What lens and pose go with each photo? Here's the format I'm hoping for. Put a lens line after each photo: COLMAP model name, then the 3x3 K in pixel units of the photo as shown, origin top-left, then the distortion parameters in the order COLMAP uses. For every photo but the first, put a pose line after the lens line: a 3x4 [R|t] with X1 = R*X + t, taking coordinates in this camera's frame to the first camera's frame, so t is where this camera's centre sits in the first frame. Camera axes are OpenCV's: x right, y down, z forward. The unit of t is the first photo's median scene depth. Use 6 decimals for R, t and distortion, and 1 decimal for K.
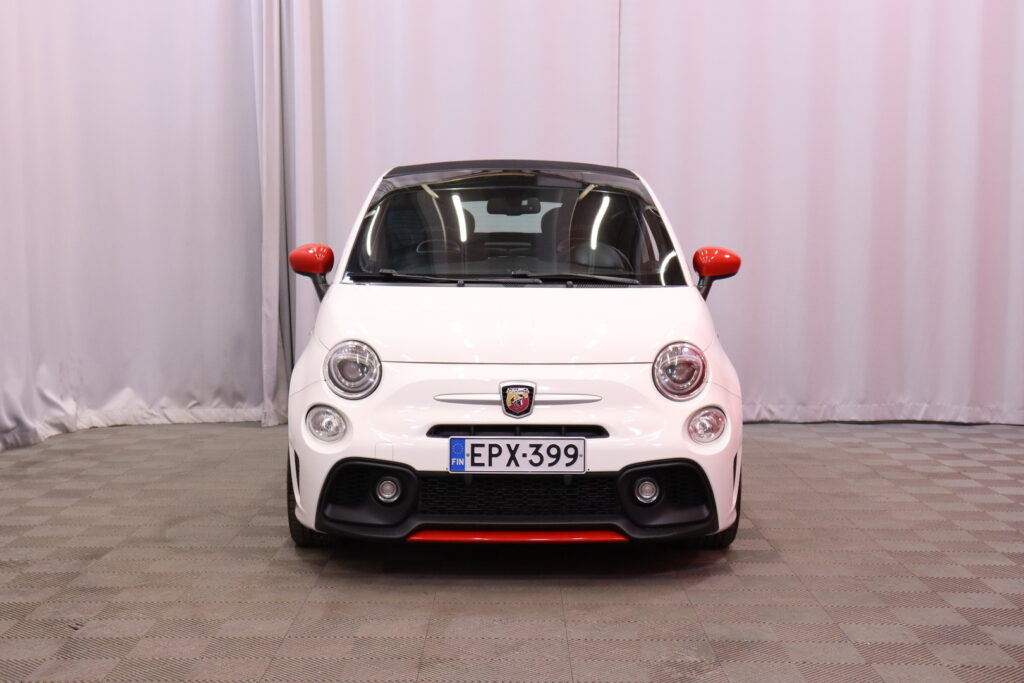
lens RADIAL K [[1512.4, 0, 512.0], [0, 1512.4, 341.5], [0, 0, 1]] dist [-0.007210, 0.001275]
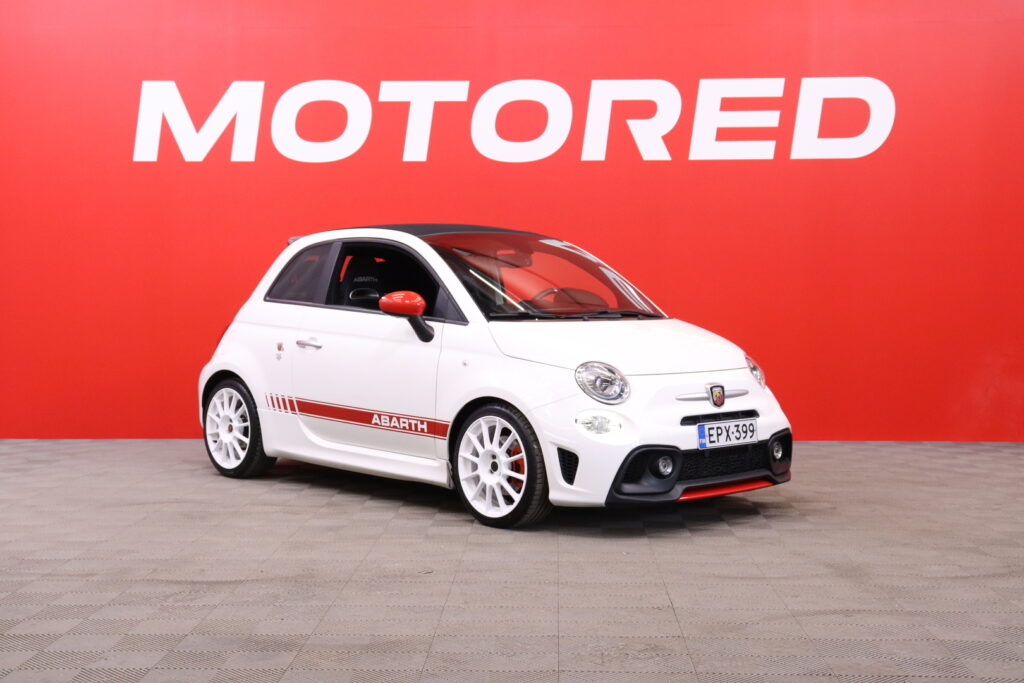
lens RADIAL K [[1430.2, 0, 512.0], [0, 1430.2, 341.5], [0, 0, 1]] dist [-0.002523, 0.035456]
pose [[0.736282, -0.034805, 0.675779, -1.066281], [0.055635, 0.998409, -0.009194, -0.011558], [-0.674383, 0.044366, 0.737047, 0.124775]]
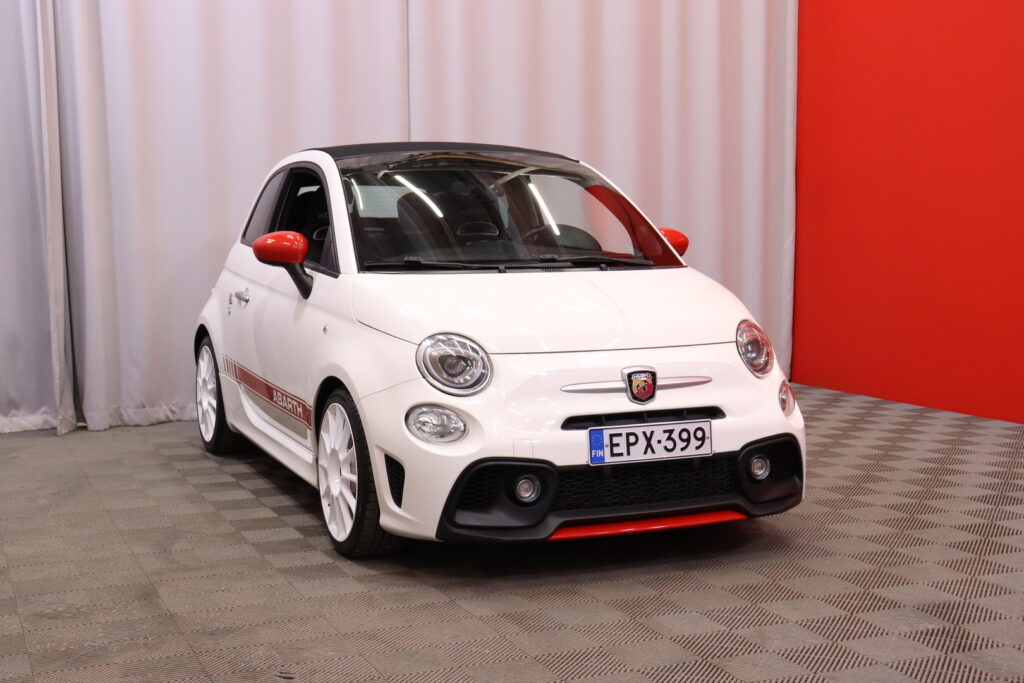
lens RADIAL K [[1430.2, 0, 512.0], [0, 1430.2, 341.5], [0, 0, 1]] dist [-0.002523, 0.035456]
pose [[0.923332, -0.047776, 0.381019, -0.427600], [0.042111, 0.998844, 0.023197, -0.015177], [-0.381687, -0.005373, 0.924276, 0.177043]]
